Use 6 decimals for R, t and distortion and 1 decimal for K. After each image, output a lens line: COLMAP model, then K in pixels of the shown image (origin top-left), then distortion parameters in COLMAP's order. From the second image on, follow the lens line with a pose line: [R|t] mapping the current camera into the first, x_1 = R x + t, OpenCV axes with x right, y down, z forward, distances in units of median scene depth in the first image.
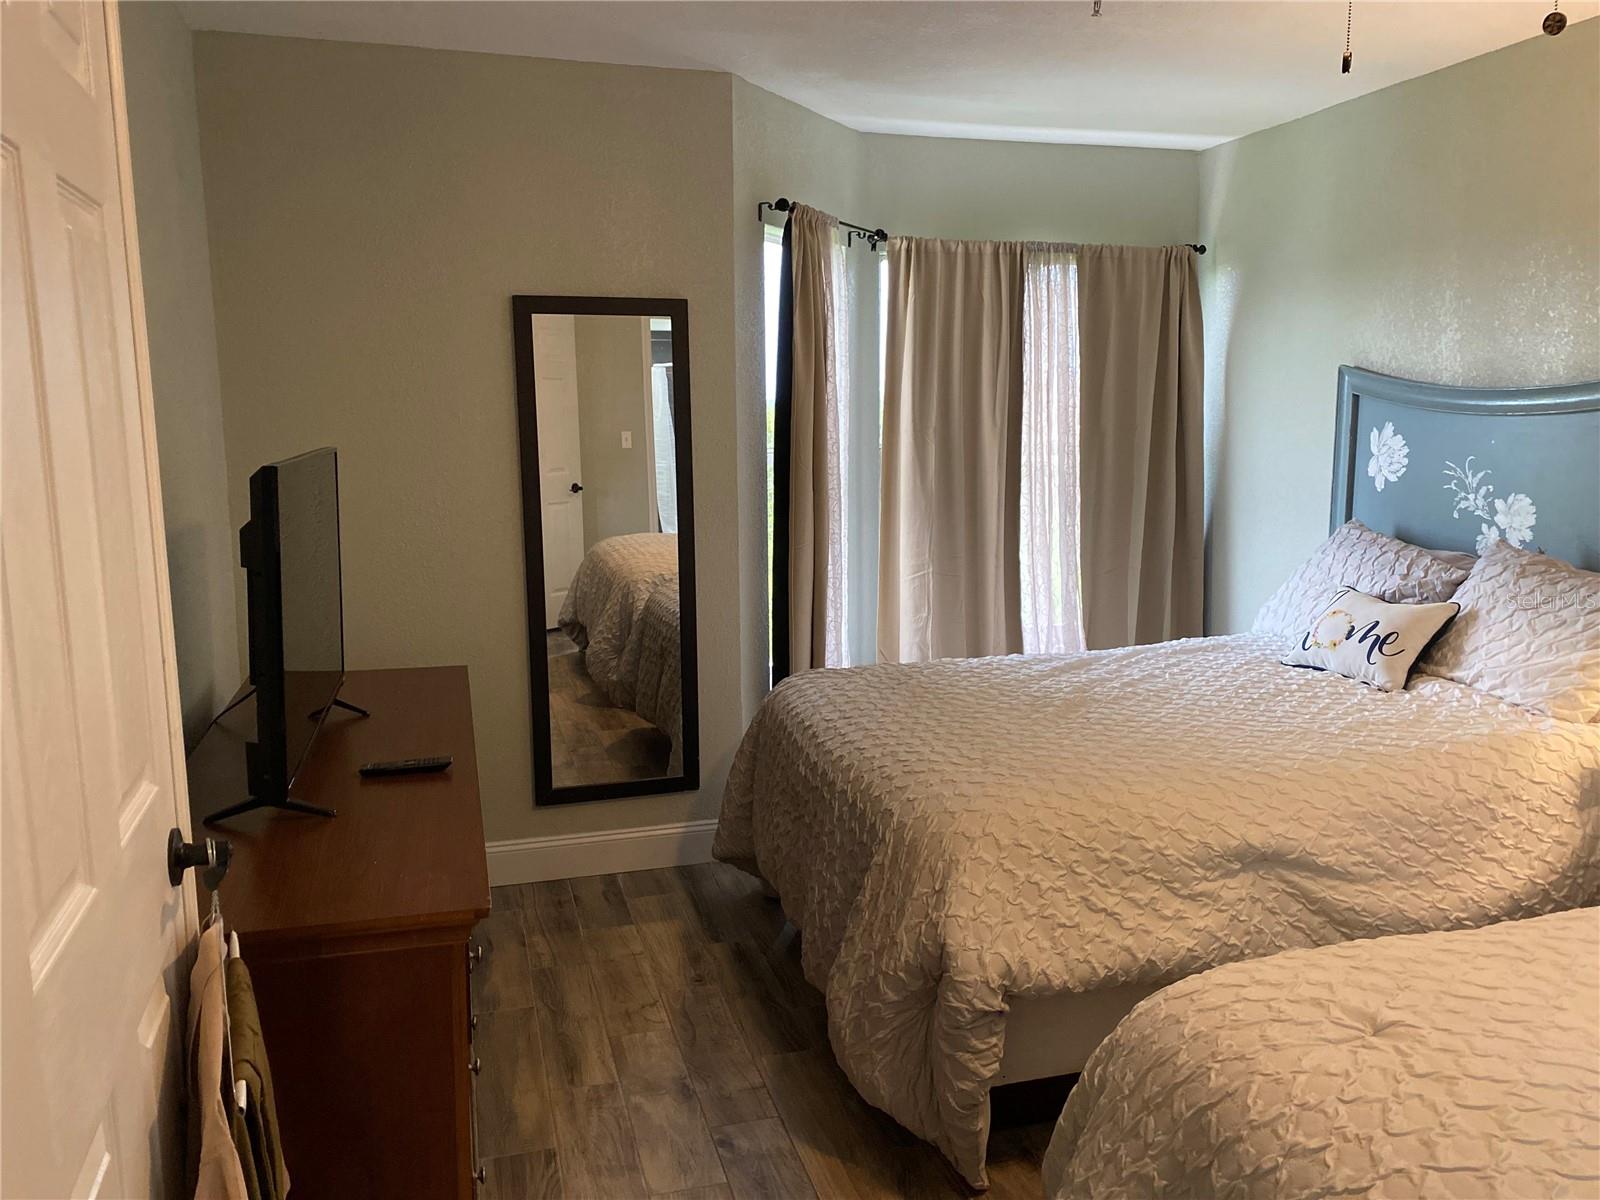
lens RADIAL K [[1200.9, 0, 800.0], [0, 1200.9, 600.0], [0, 0, 1]] dist [0.000524, 0.000746]
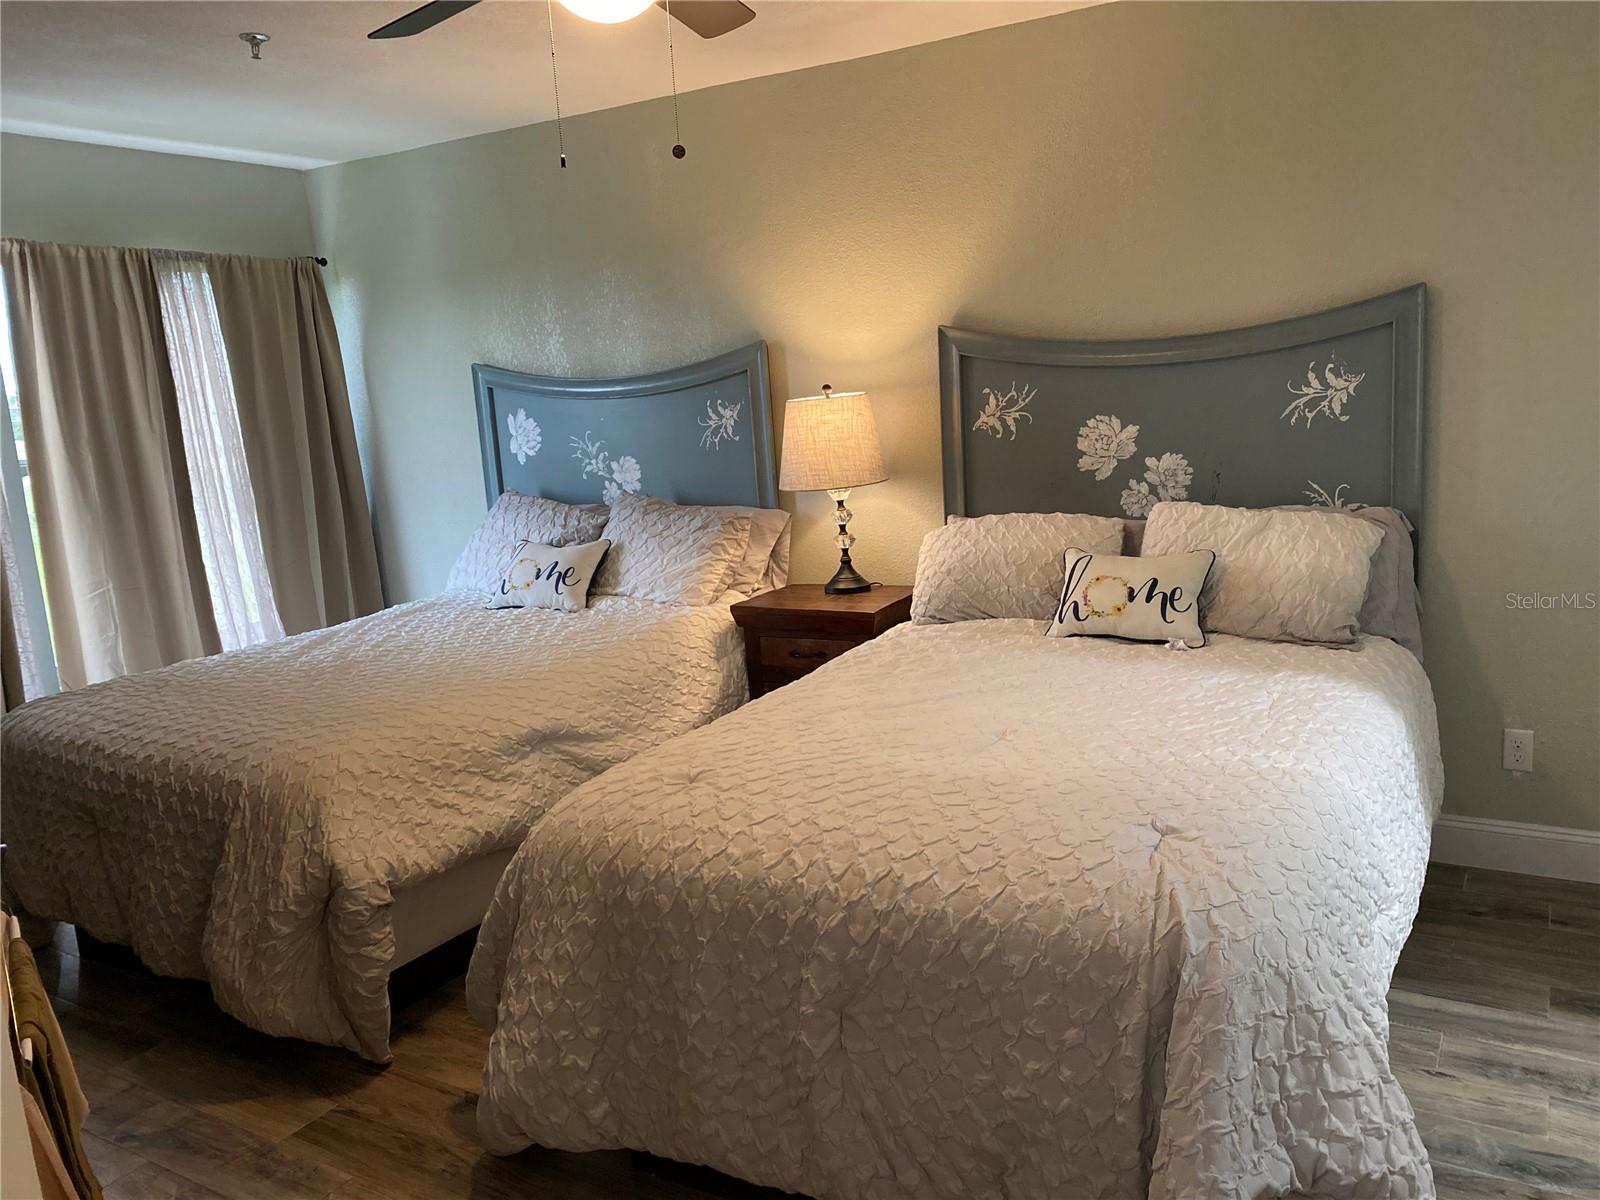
lens RADIAL K [[1200.9, 0, 800.0], [0, 1200.9, 600.0], [0, 0, 1]] dist [0.000524, 0.000746]
pose [[0.726995, -0.156034, 0.668679, -0.270436], [0.154508, 0.986038, 0.062106, 0.025106], [-0.669033, 0.058166, 0.740953, -0.180774]]
